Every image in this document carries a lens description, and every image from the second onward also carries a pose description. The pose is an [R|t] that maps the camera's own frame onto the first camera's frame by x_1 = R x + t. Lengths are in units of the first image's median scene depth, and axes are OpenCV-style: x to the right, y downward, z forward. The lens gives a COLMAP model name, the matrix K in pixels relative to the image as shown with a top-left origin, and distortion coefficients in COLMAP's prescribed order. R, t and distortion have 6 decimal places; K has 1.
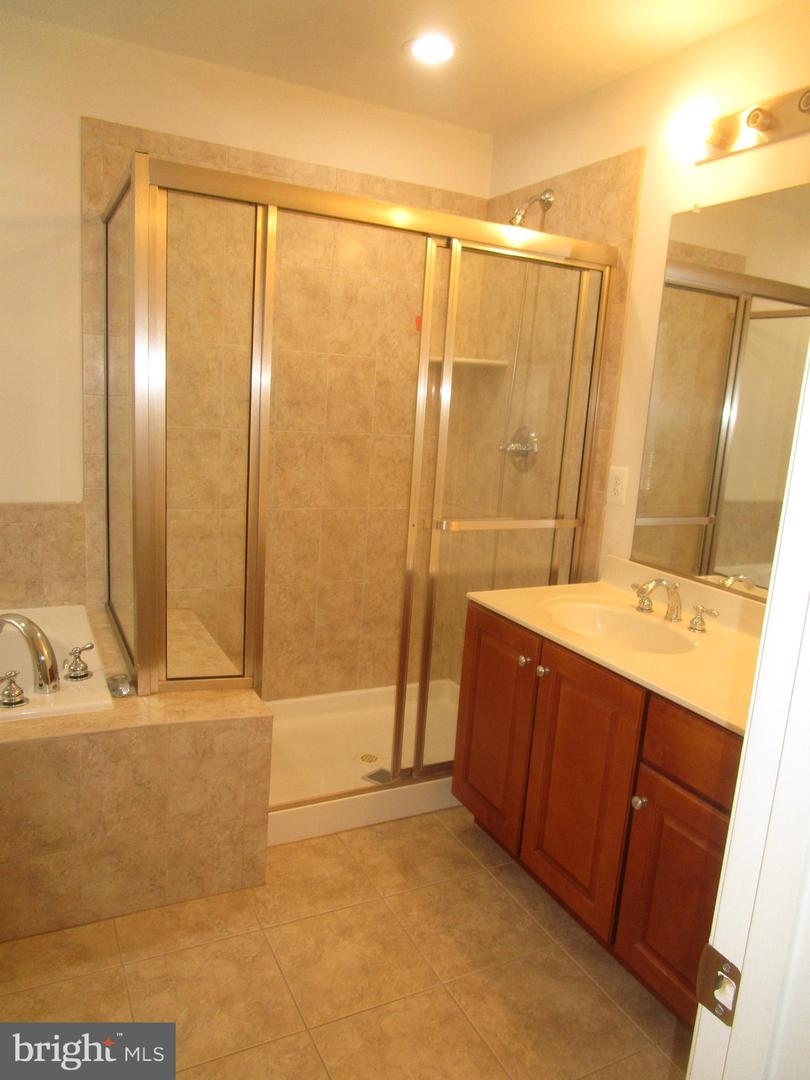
lens RADIAL K [[766.4, 0, 405.0], [0, 766.4, 540.0], [0, 0, 1]] dist [-0.019554, -0.003673]
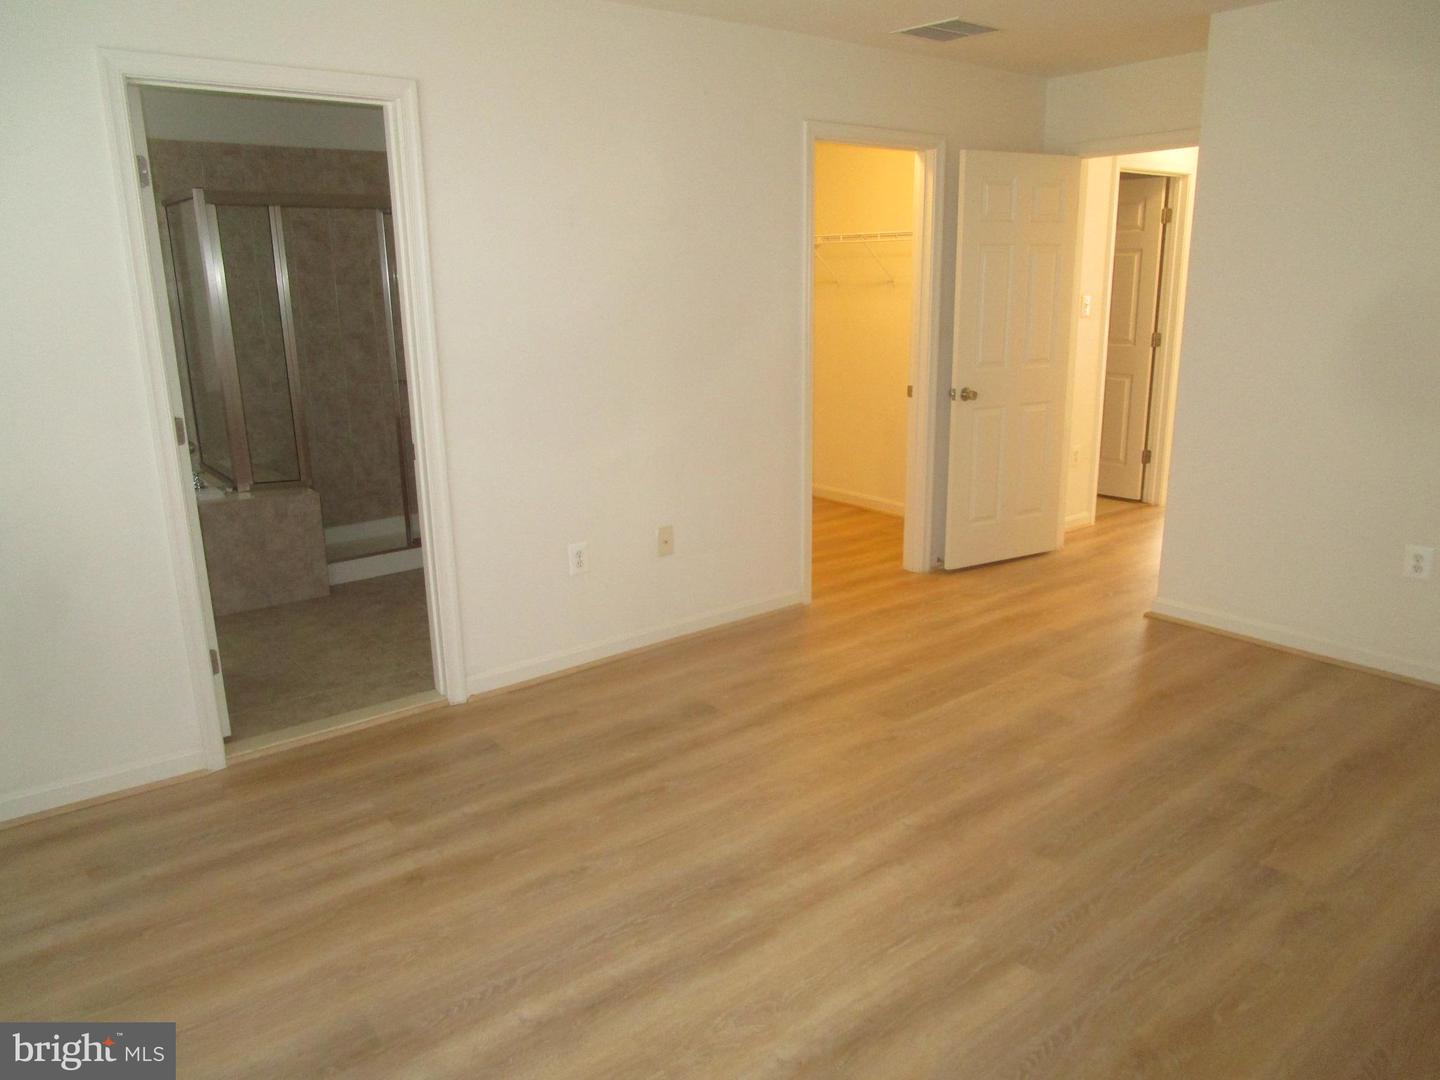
lens RADIAL K [[1021.8, 0, 720.0], [0, 1021.8, 540.0], [0, 0, 1]] dist [-0.019554, -0.003673]
pose [[0.977424, -0.130295, 0.166328, 0.252026], [0.119659, 0.990166, 0.072478, 0.214849], [-0.174136, -0.050940, 0.983403, -1.146995]]
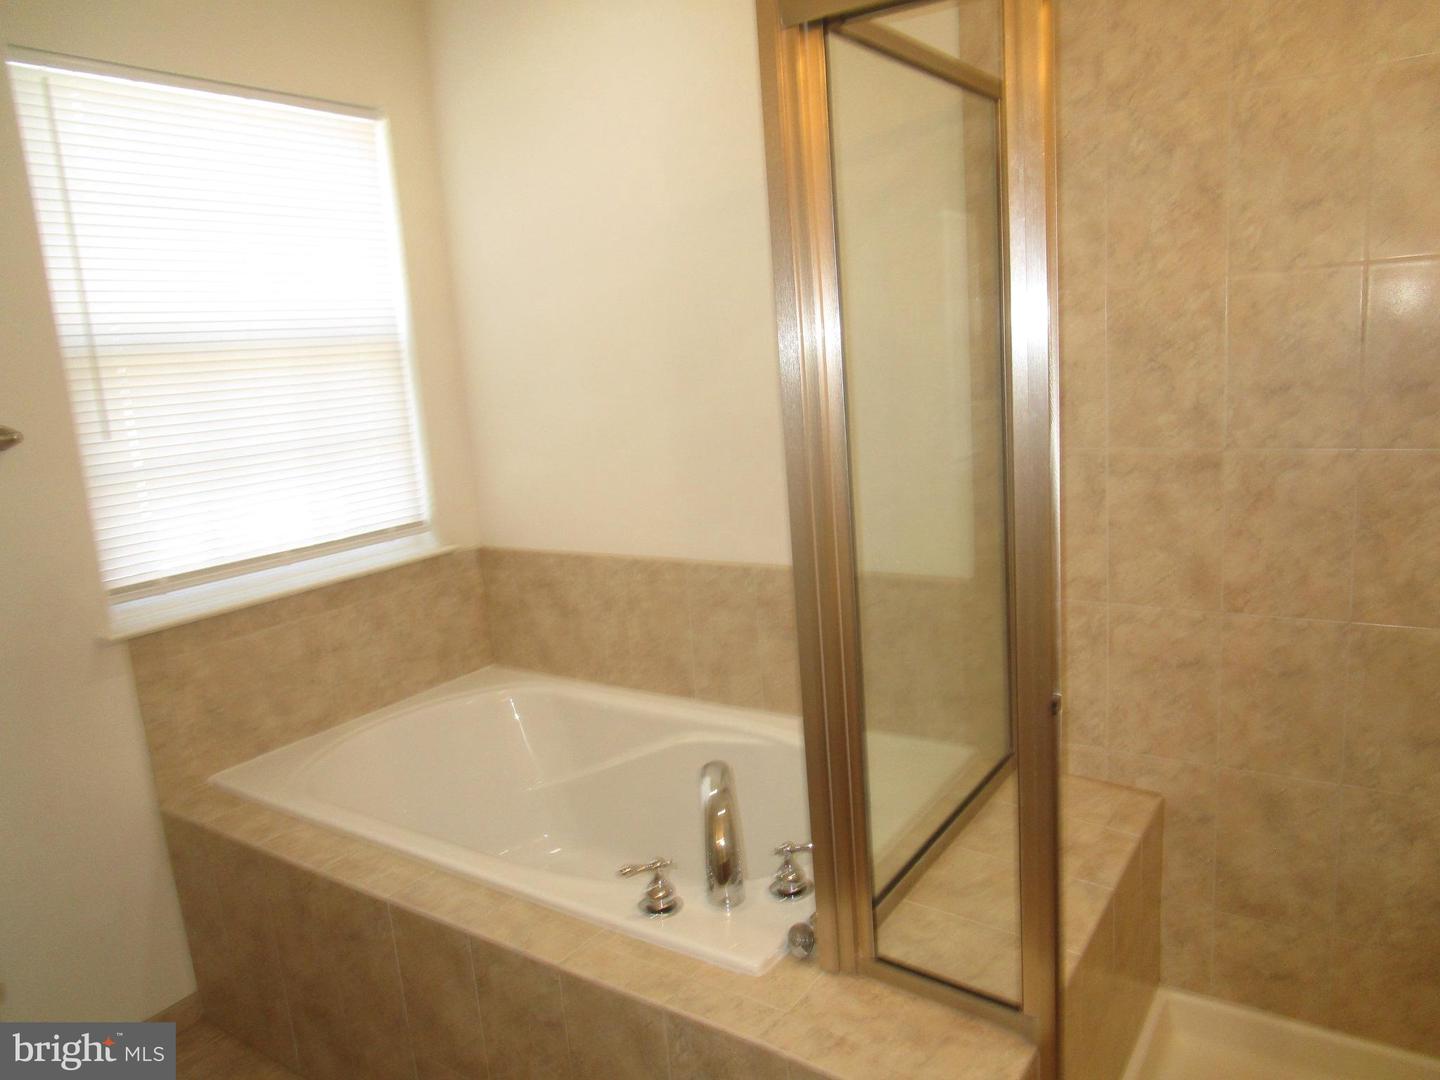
lens RADIAL K [[1021.8, 0, 720.0], [0, 1021.8, 540.0], [0, 0, 1]] dist [-0.019554, -0.003673]
pose [[0.477797, 0.069079, -0.875750, 0.175938], [-0.062352, 0.997056, 0.044629, -0.098163], [0.876255, 0.033281, 0.480697, 0.415454]]
